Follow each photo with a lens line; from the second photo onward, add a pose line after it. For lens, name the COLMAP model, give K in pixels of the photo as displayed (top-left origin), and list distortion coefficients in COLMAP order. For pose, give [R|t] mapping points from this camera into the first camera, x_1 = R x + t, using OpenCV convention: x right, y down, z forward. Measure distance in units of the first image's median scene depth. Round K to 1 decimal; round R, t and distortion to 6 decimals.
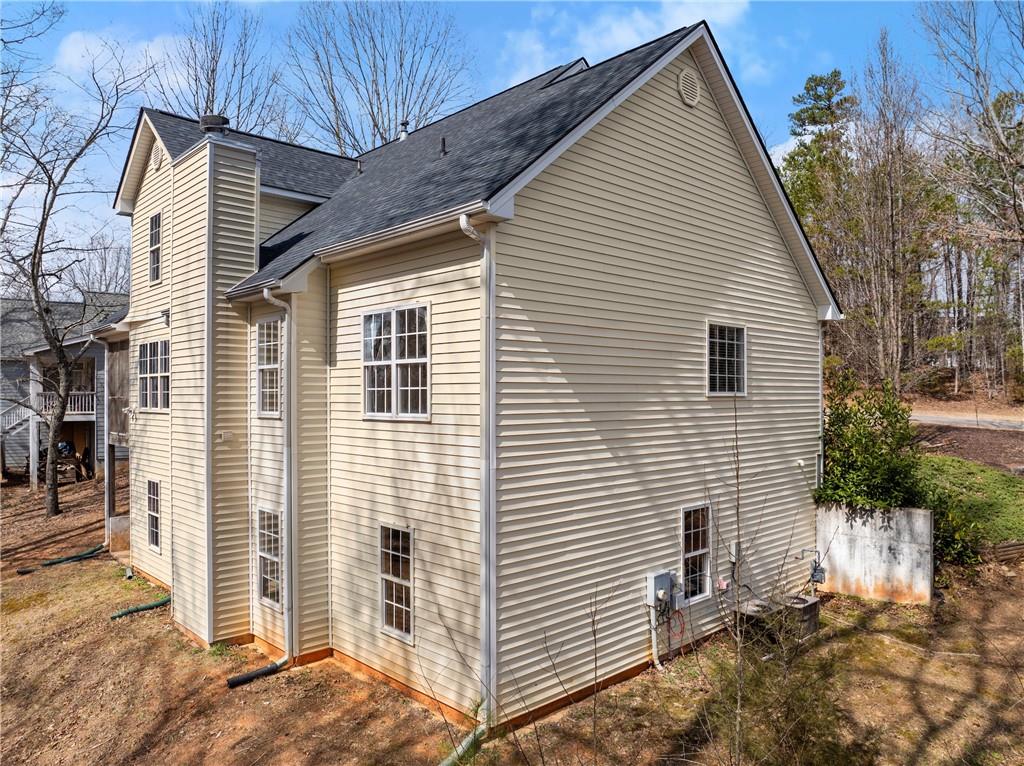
lens RADIAL K [[729.4, 0, 512.0], [0, 729.4, 383.0], [0, 0, 1]] dist [-0.036277, -0.000144]
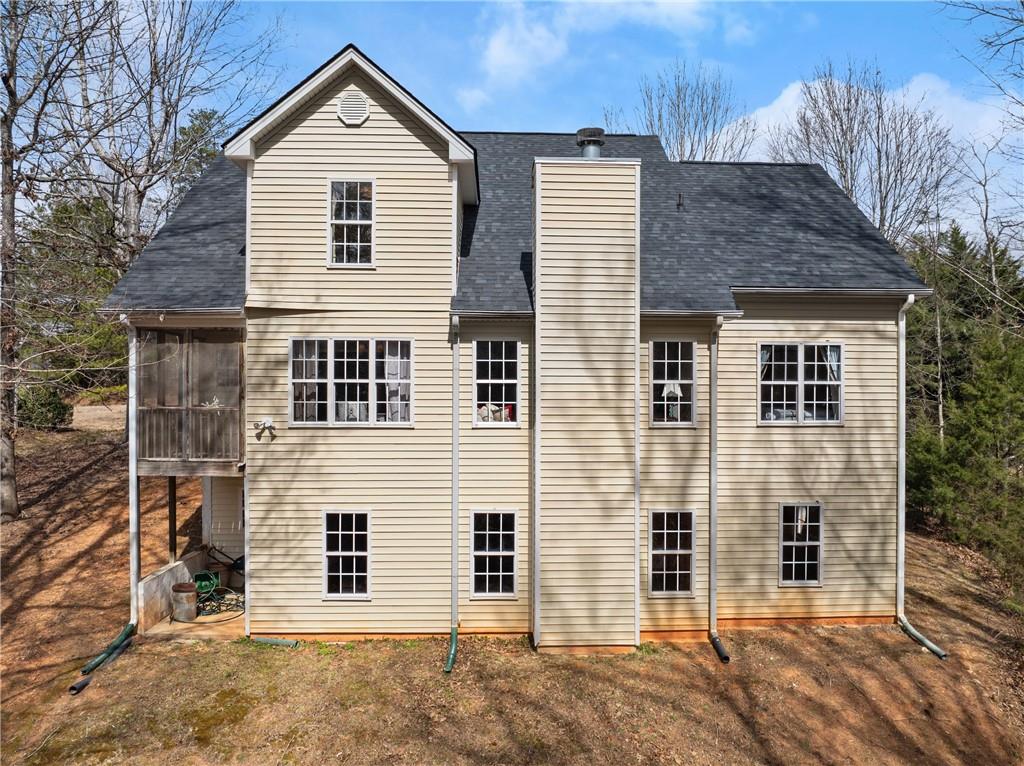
lens RADIAL K [[716.3, 0, 509.7], [0, 716.3, 399.3], [0, 0, 1]] dist [-0.035587, -0.002732]
pose [[0.662711, 0.000262, 0.748875, -1.482609], [-0.016922, 0.999750, 0.014626, -0.008274], [-0.748684, -0.022365, 0.662550, 0.519393]]
